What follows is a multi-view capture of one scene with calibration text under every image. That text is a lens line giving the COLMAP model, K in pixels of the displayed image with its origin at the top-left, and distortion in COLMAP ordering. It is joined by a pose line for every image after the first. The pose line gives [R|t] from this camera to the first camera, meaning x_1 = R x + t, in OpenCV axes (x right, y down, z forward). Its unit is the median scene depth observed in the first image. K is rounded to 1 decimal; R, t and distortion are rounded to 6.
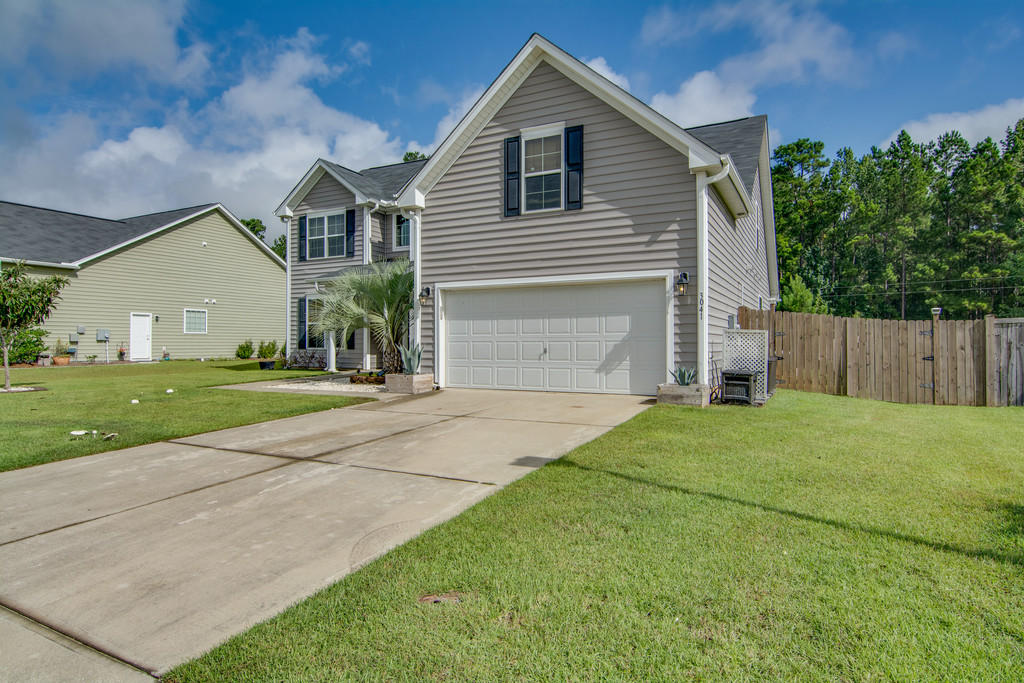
lens RADIAL K [[546.6, 0, 549.3], [0, 546.6, 340.4], [0, 0, 1]] dist [0.001290, -0.000159]
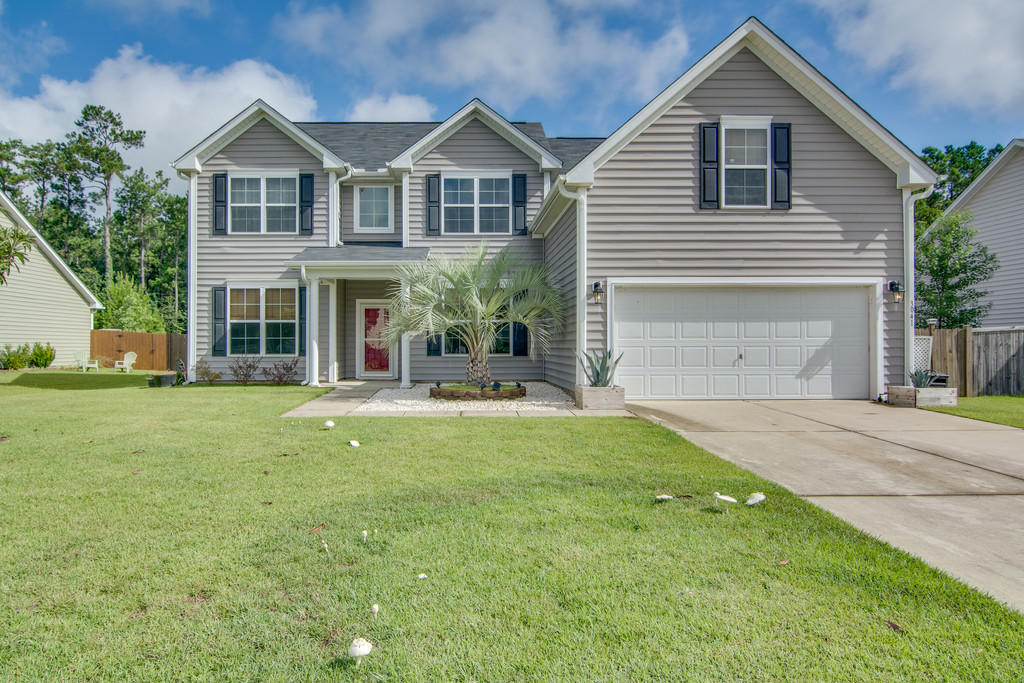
lens RADIAL K [[552.7, 0, 512.0], [0, 552.7, 341.5], [0, 0, 1]] dist [-0.002786, -0.001245]
pose [[0.902058, 0.002885, 0.431604, -0.759035], [-0.001293, 0.999991, -0.003981, -0.002196], [-0.431612, 0.003033, 0.902054, 0.310755]]
